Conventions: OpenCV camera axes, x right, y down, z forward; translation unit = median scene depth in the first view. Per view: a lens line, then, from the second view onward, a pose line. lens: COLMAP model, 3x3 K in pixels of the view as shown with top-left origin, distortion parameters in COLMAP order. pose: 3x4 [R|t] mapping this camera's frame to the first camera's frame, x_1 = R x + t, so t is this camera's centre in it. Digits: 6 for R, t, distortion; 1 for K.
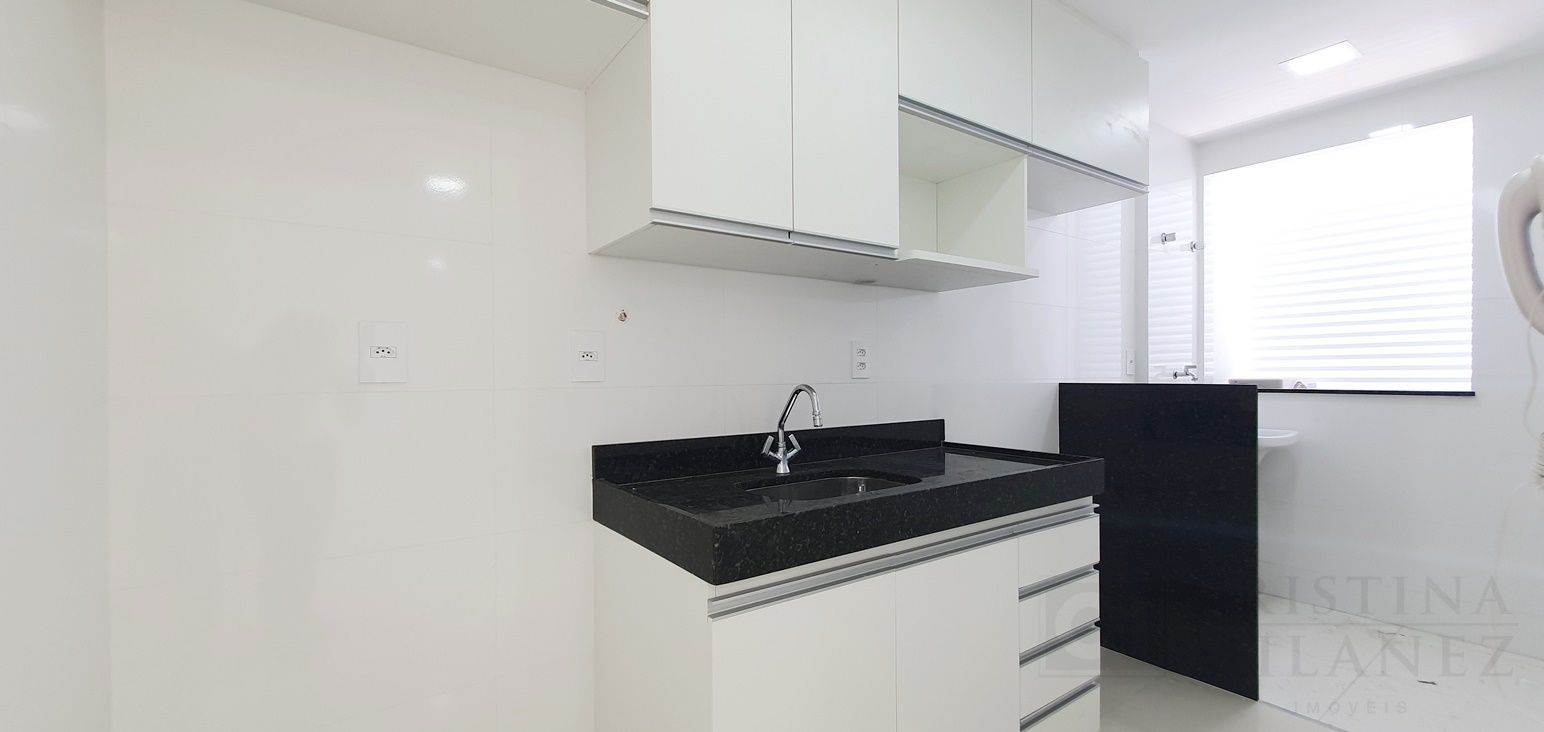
lens RADIAL K [[616.8, 0, 771.4], [0, 616.8, 377.0], [0, 0, 1]] dist [0.002784, 0.000541]
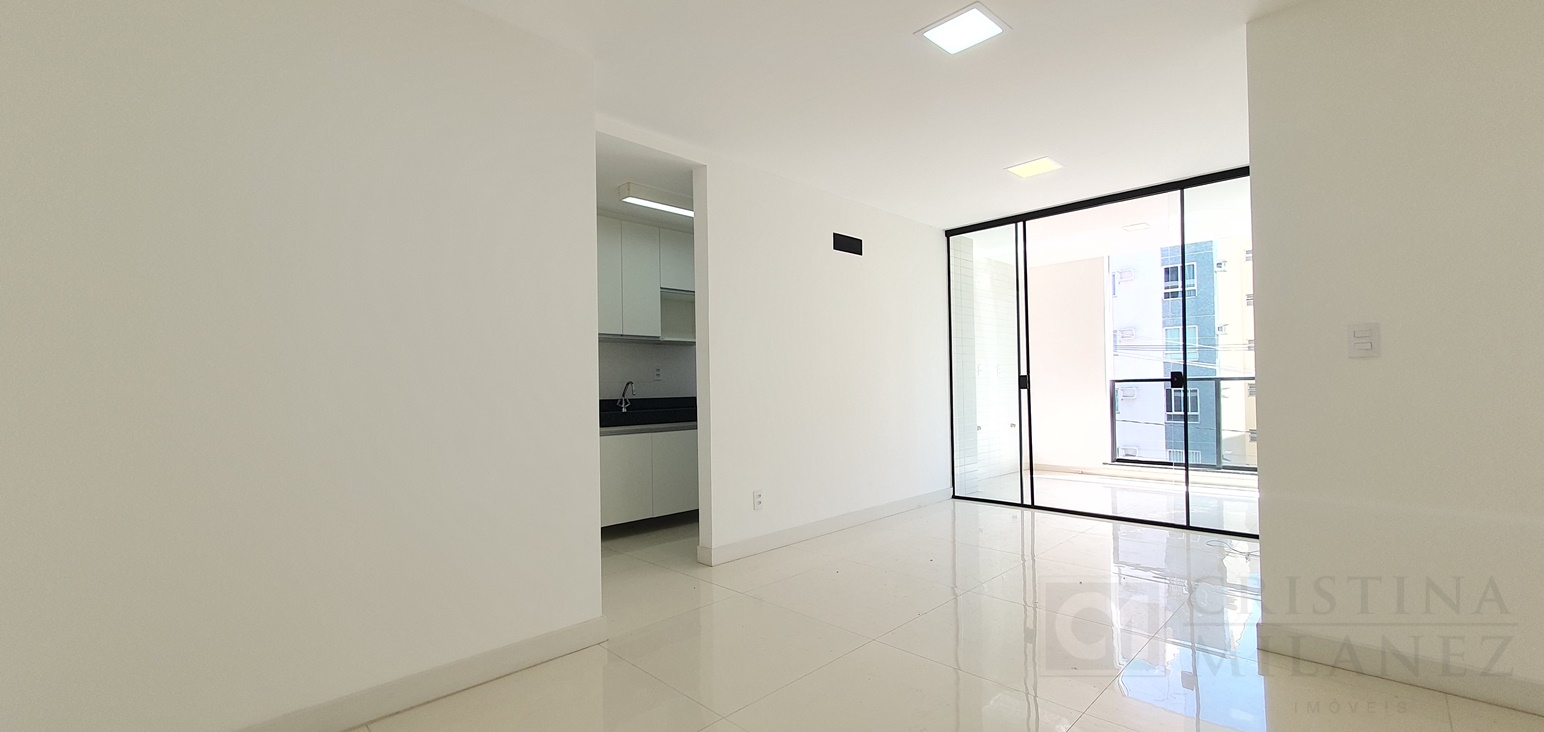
lens RADIAL K [[616.8, 0, 771.4], [0, 616.8, 377.0], [0, 0, 1]] dist [0.002784, 0.000541]
pose [[0.986340, -0.000925, 0.164720, 0.224454], [0.004396, 0.999776, -0.020708, 0.052797], [-0.164664, 0.021149, 0.986123, -1.962231]]
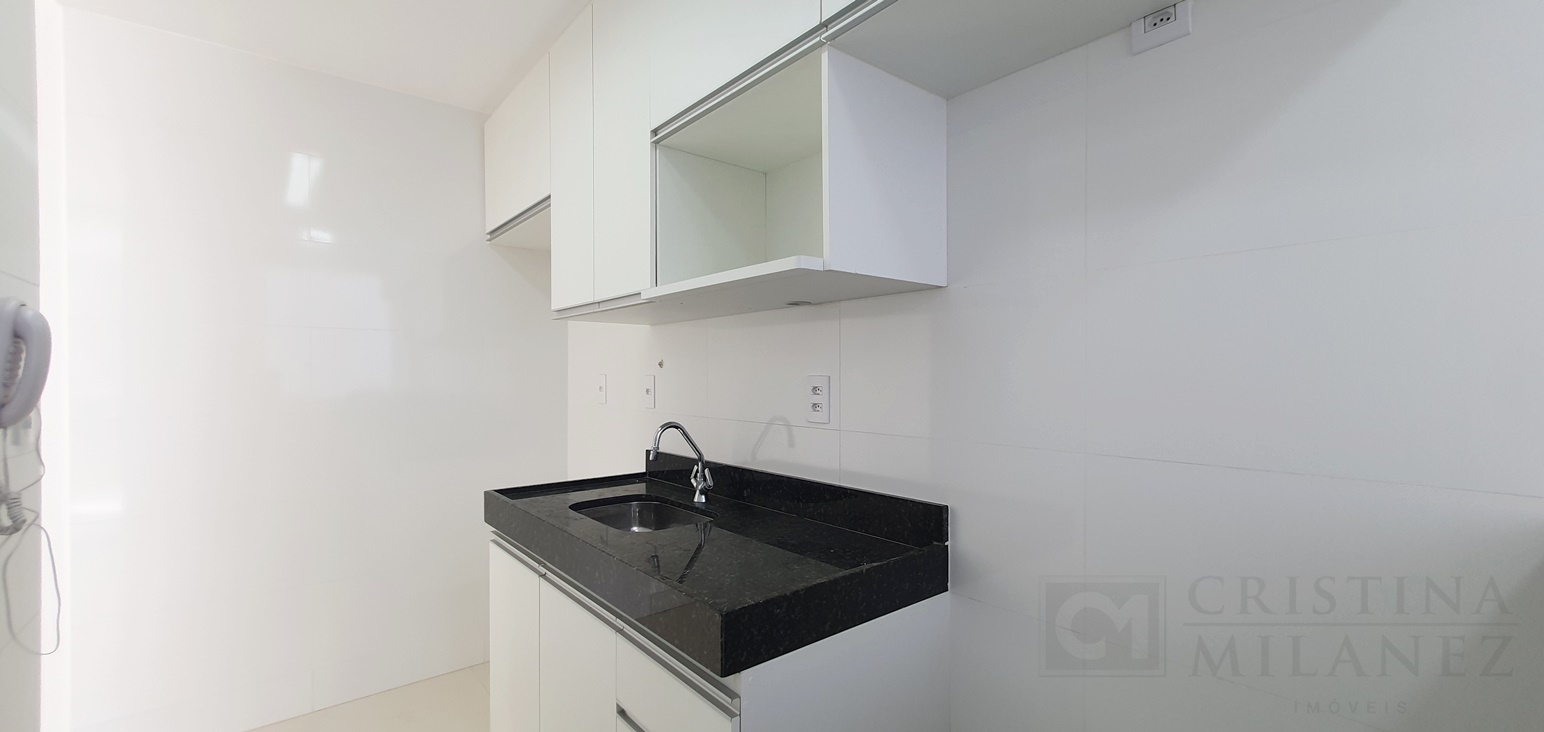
lens RADIAL K [[616.8, 0, 771.4], [0, 616.8, 377.0], [0, 0, 1]] dist [0.002784, 0.000541]
pose [[0.070555, 0.012379, -0.997431, 1.111001], [-0.002631, 0.999922, 0.012224, -0.079315], [0.997504, 0.001761, 0.070582, 1.051600]]
